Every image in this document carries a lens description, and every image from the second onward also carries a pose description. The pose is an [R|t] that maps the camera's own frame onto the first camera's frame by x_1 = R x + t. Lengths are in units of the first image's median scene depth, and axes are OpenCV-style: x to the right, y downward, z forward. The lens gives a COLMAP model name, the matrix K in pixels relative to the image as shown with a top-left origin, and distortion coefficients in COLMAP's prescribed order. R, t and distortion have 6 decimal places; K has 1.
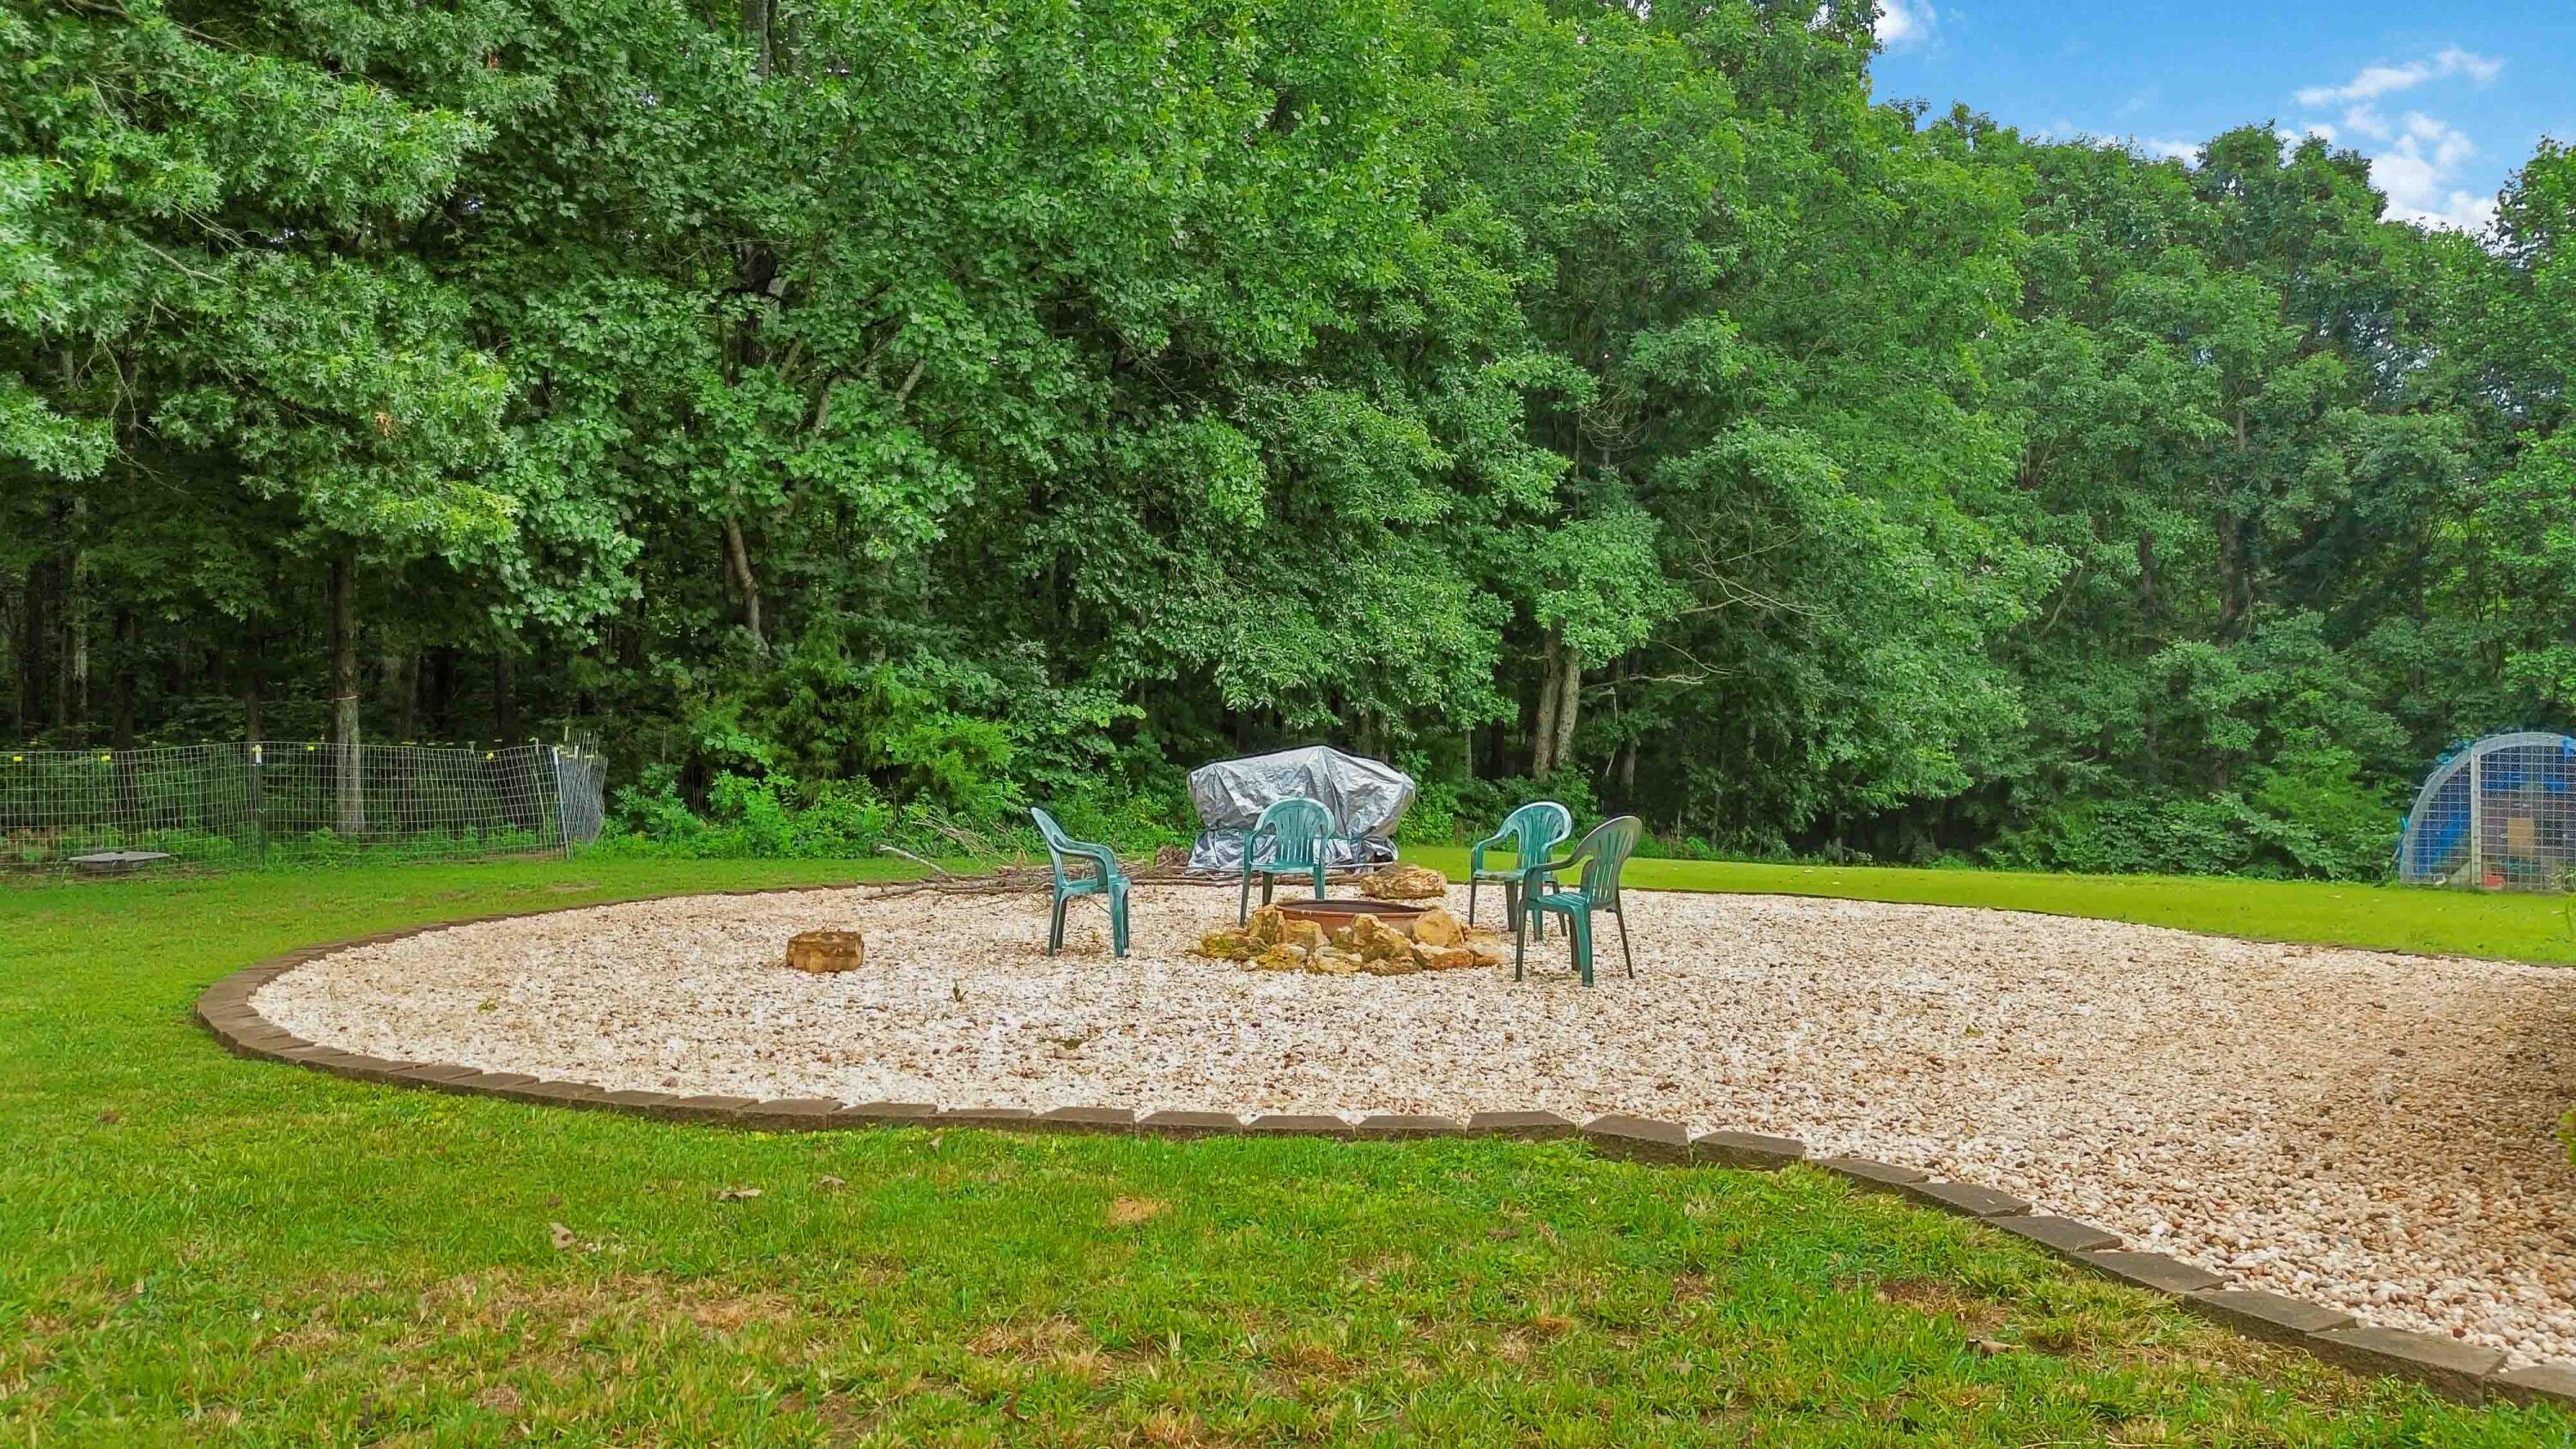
lens RADIAL K [[1888.5, 0, 1277.6], [0, 1888.5, 727.0], [0, 0, 1]] dist [0.010354, 0.004634]
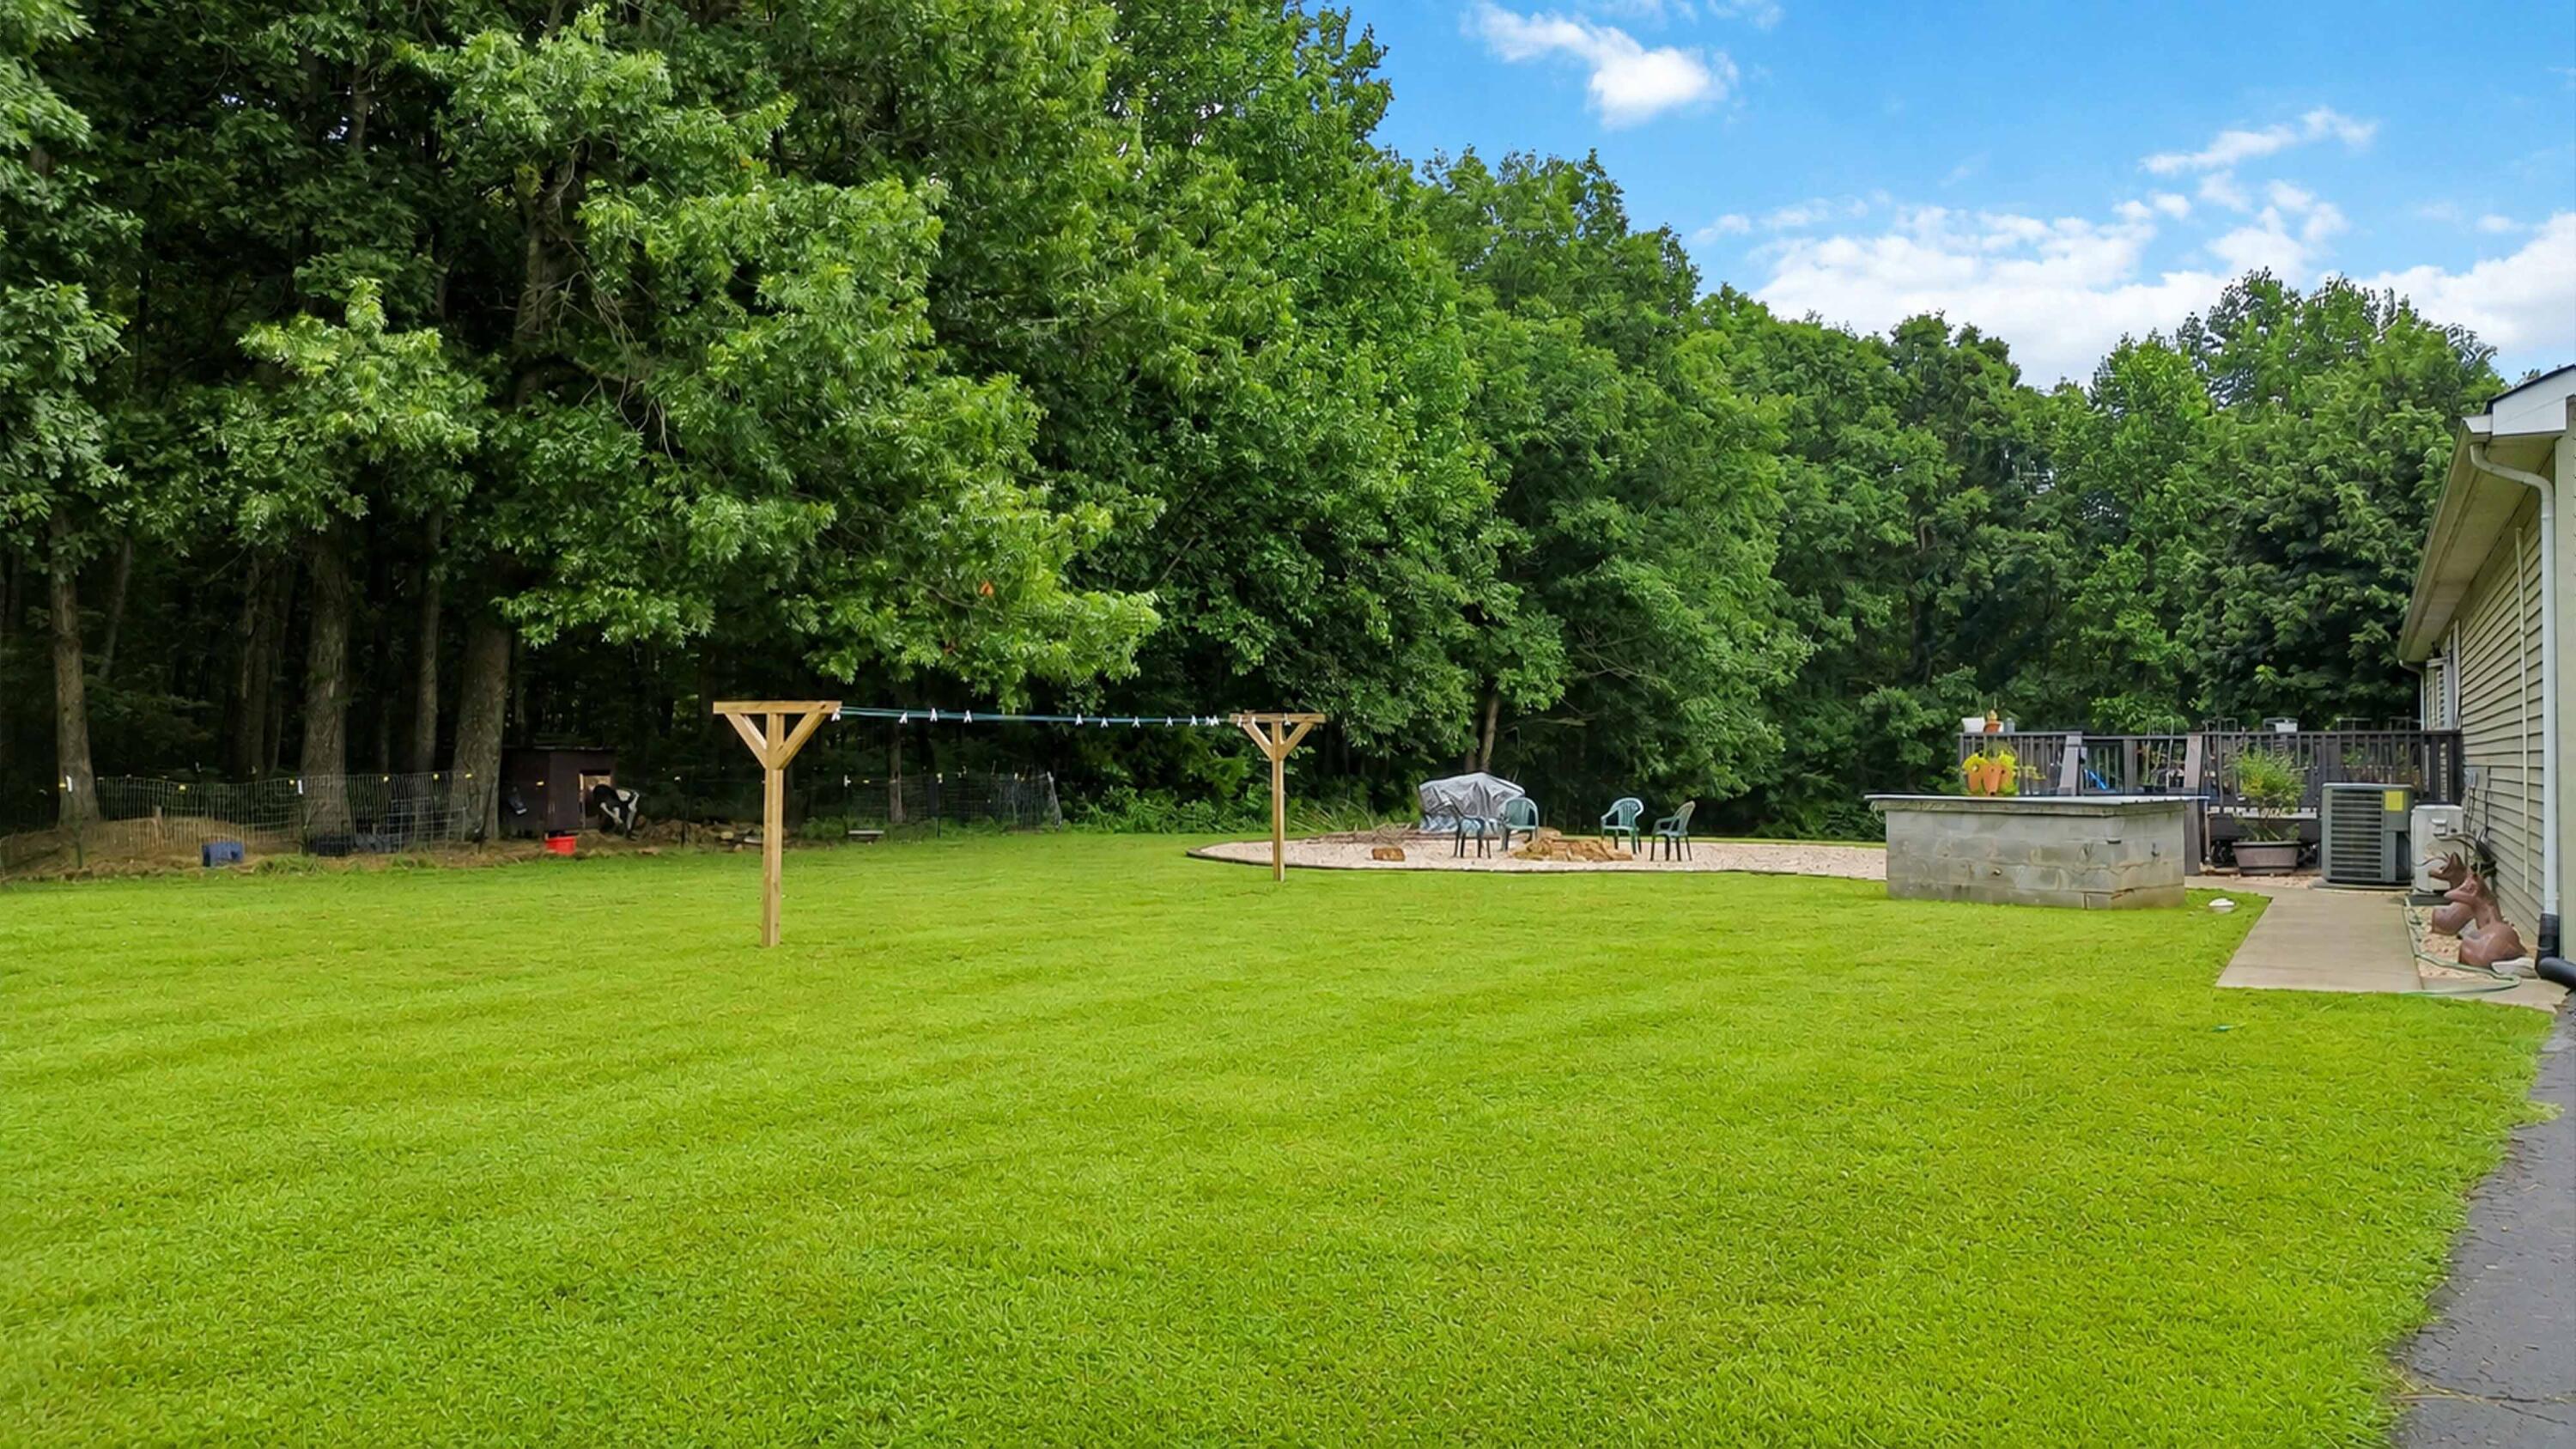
lens RADIAL K [[1888.5, 0, 1281.3], [0, 1888.5, 726.5], [0, 0, 1]] dist [0.010354, 0.004634]
pose [[0.990790, -0.000524, 0.135408, -0.163172], [0.001161, 0.999989, -0.004627, -0.010562], [-0.135405, 0.004742, 0.990779, -0.347874]]
